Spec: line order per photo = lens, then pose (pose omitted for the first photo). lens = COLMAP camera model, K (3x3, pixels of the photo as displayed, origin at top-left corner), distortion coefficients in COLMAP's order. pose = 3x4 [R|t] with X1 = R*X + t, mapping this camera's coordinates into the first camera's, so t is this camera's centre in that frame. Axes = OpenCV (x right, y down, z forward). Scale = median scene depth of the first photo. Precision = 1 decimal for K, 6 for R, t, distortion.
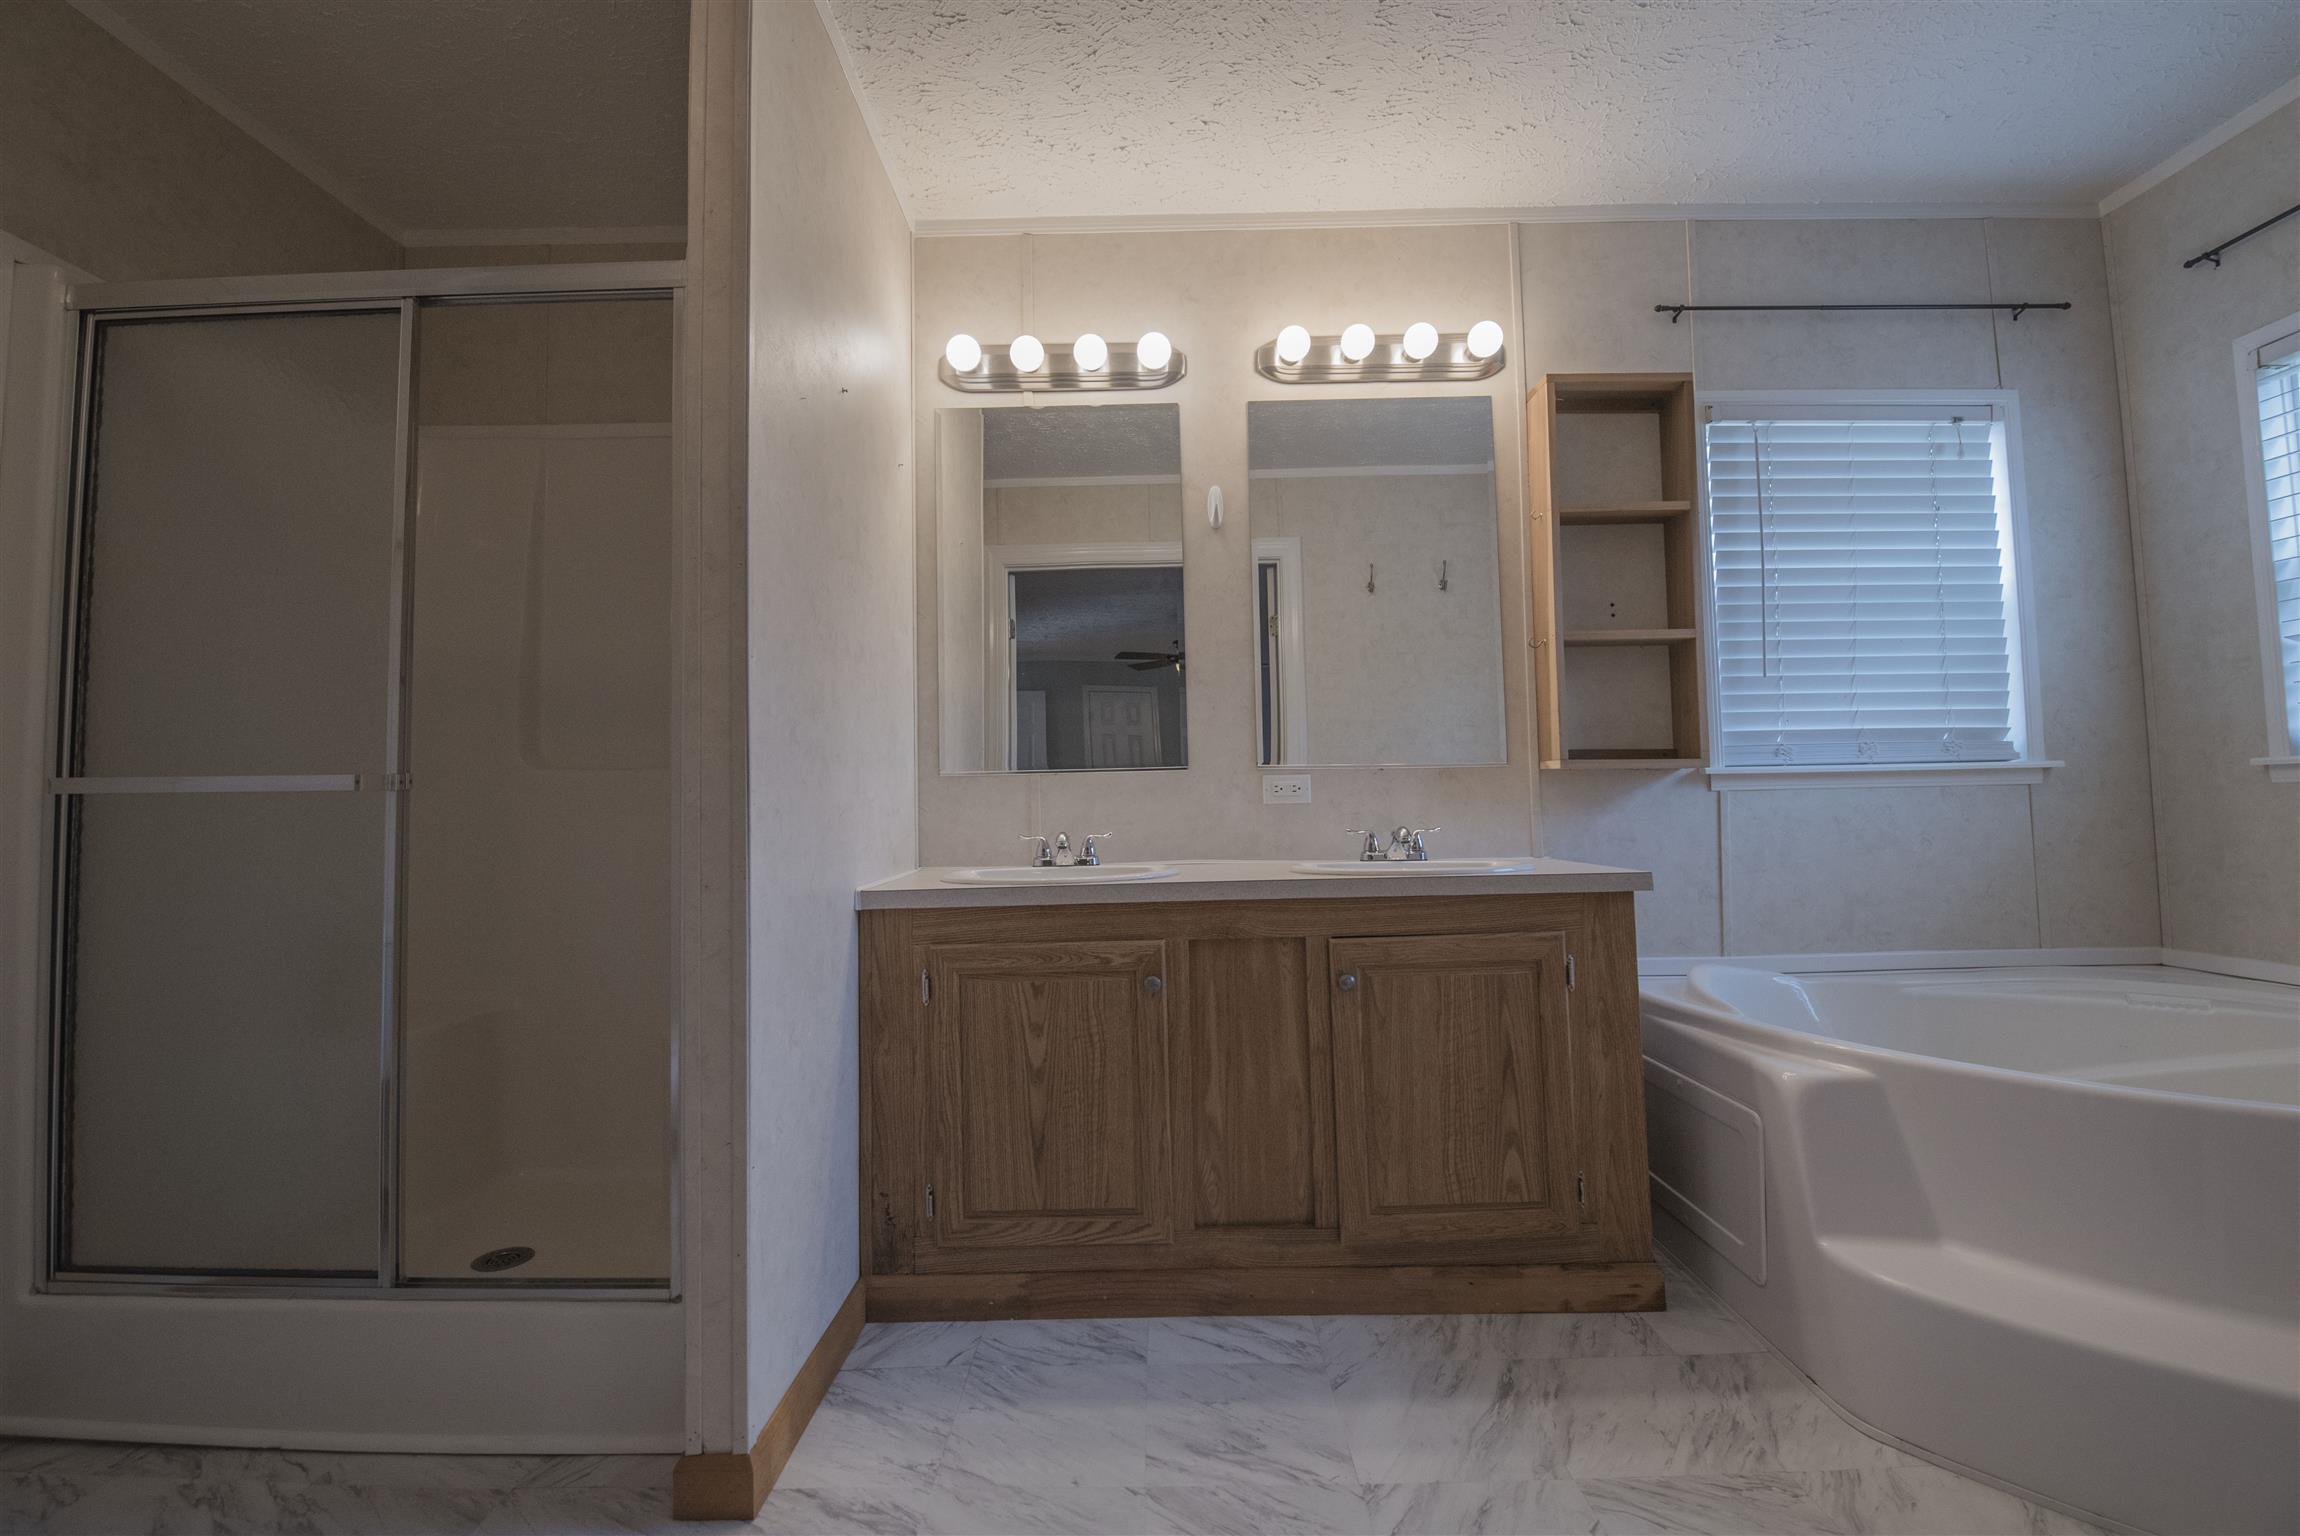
lens RADIAL K [[992.4, 0, 1123.4], [0, 992.4, 761.3], [0, 0, 1]] dist [-0.002583, -0.000395]
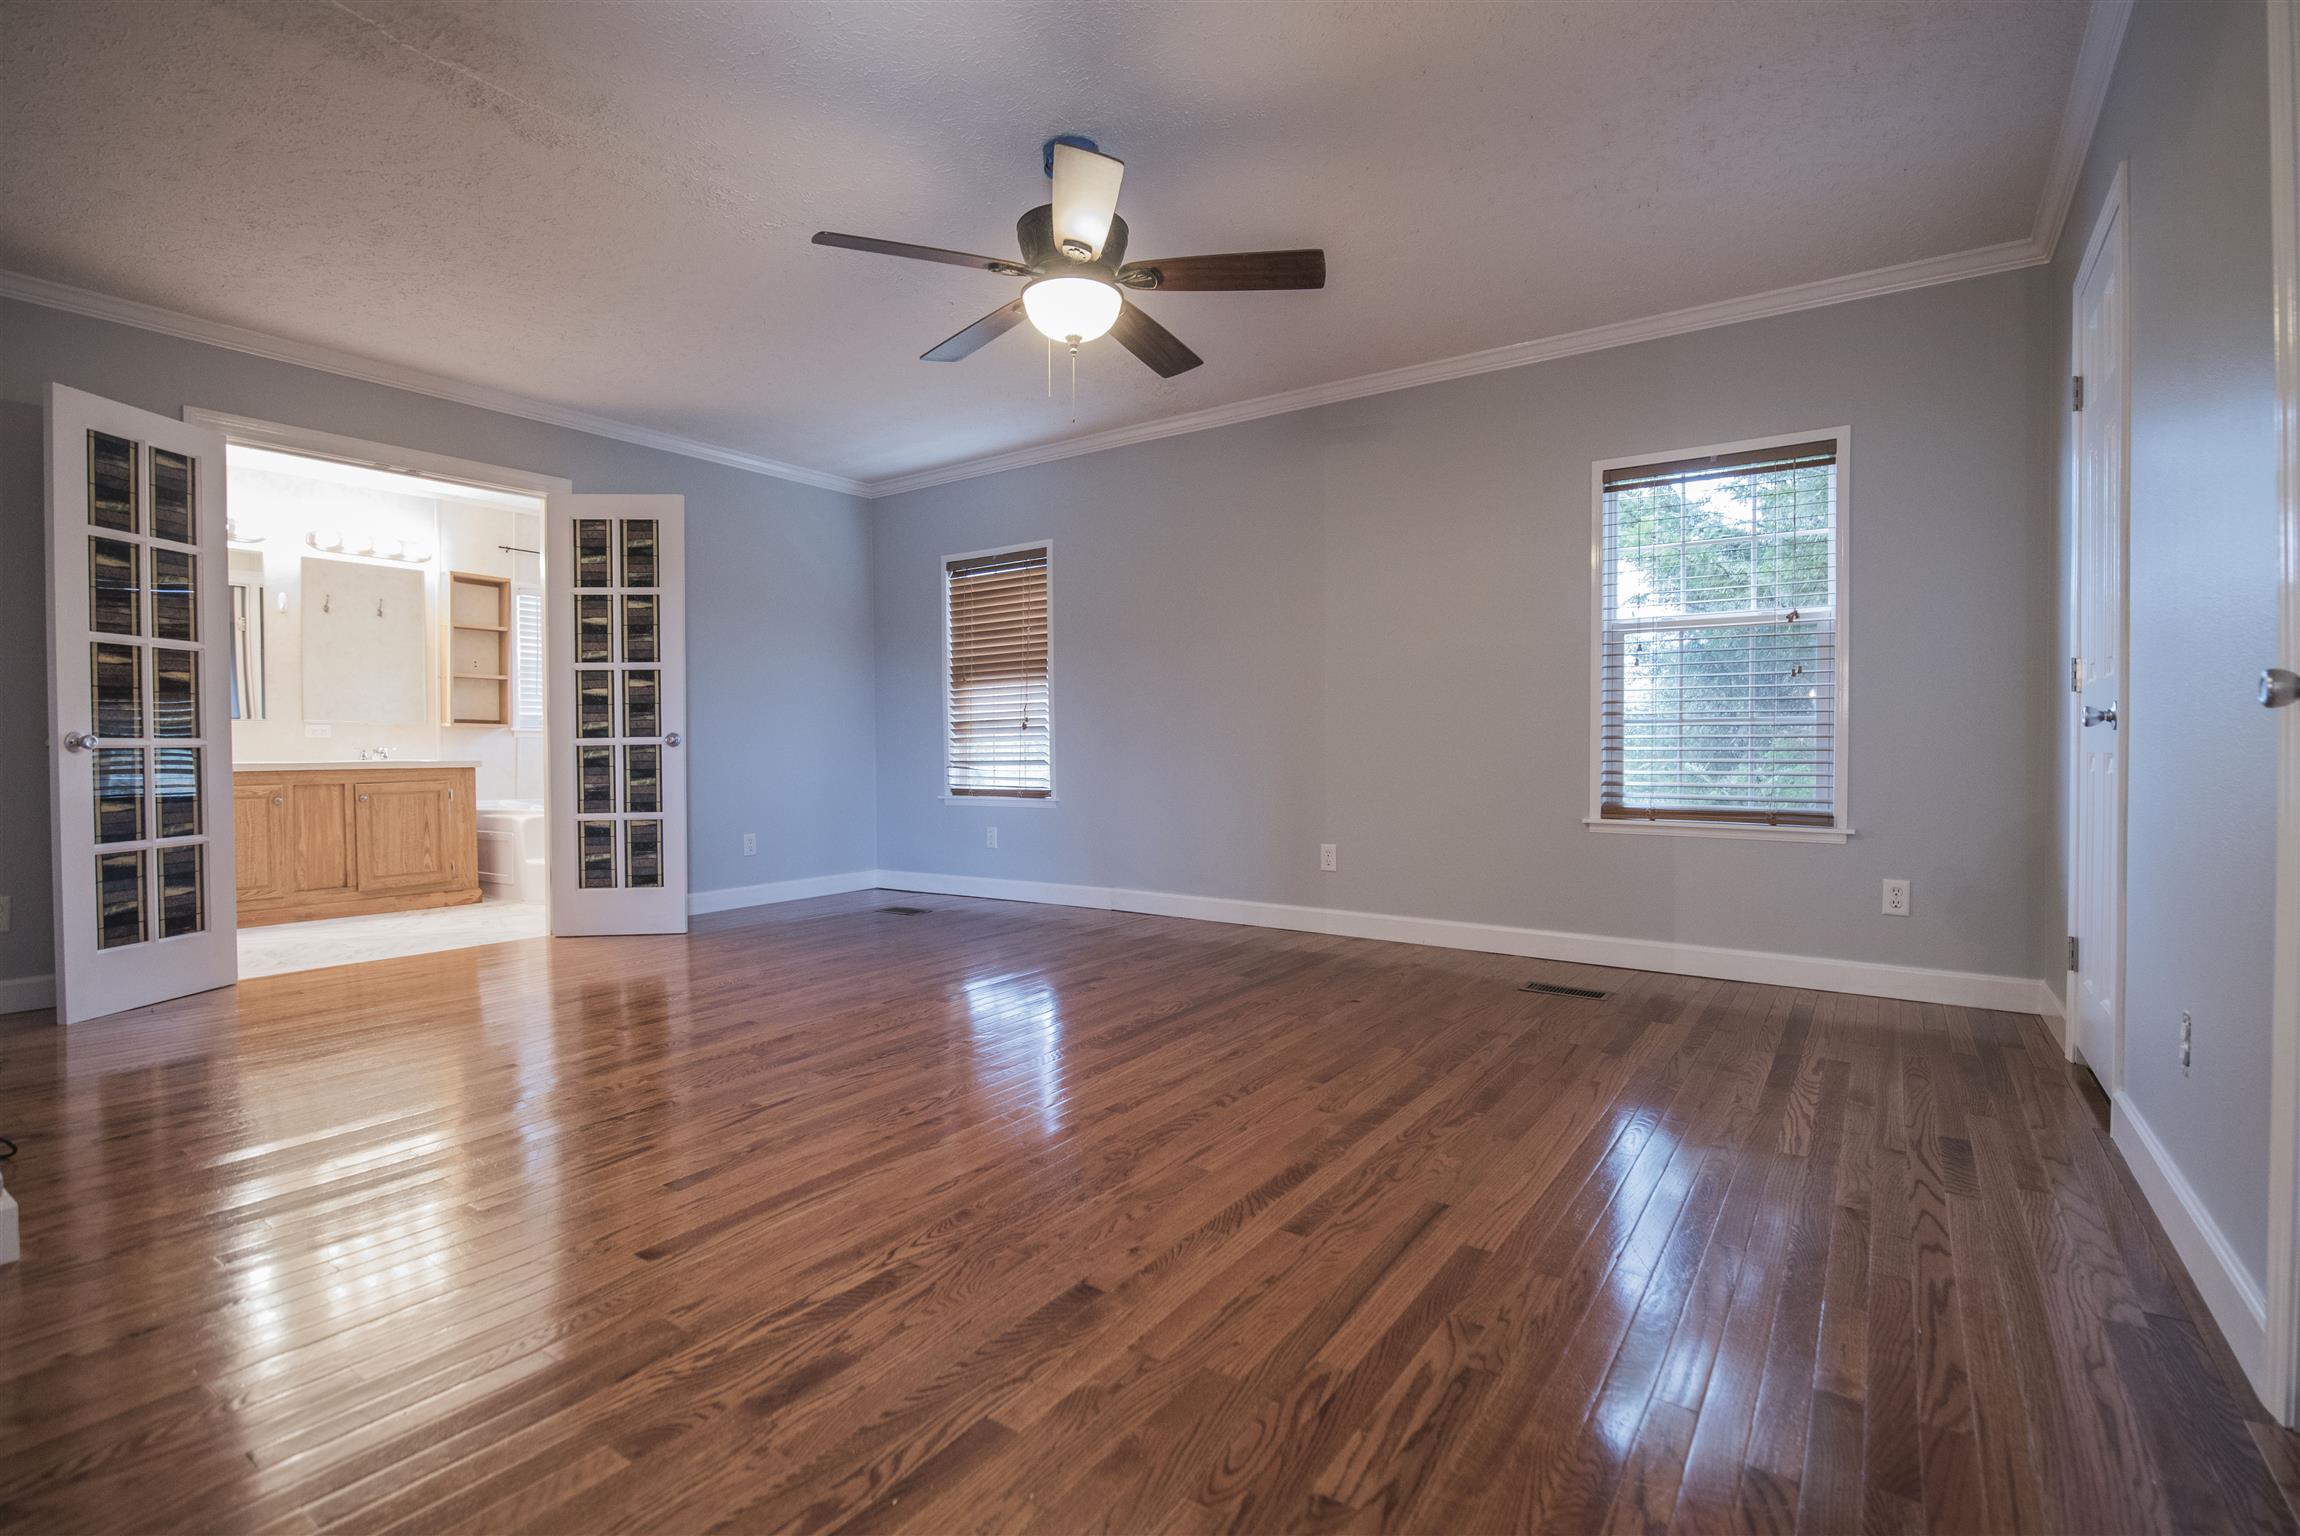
lens RADIAL K [[992.4, 0, 1123.4], [0, 992.4, 761.3], [0, 0, 1]] dist [-0.002583, -0.000395]
pose [[0.532774, 0.012393, 0.846167, -0.998592], [-0.045631, 0.998859, 0.014101, -0.022740], [-0.845026, -0.046124, 0.532732, -2.298968]]
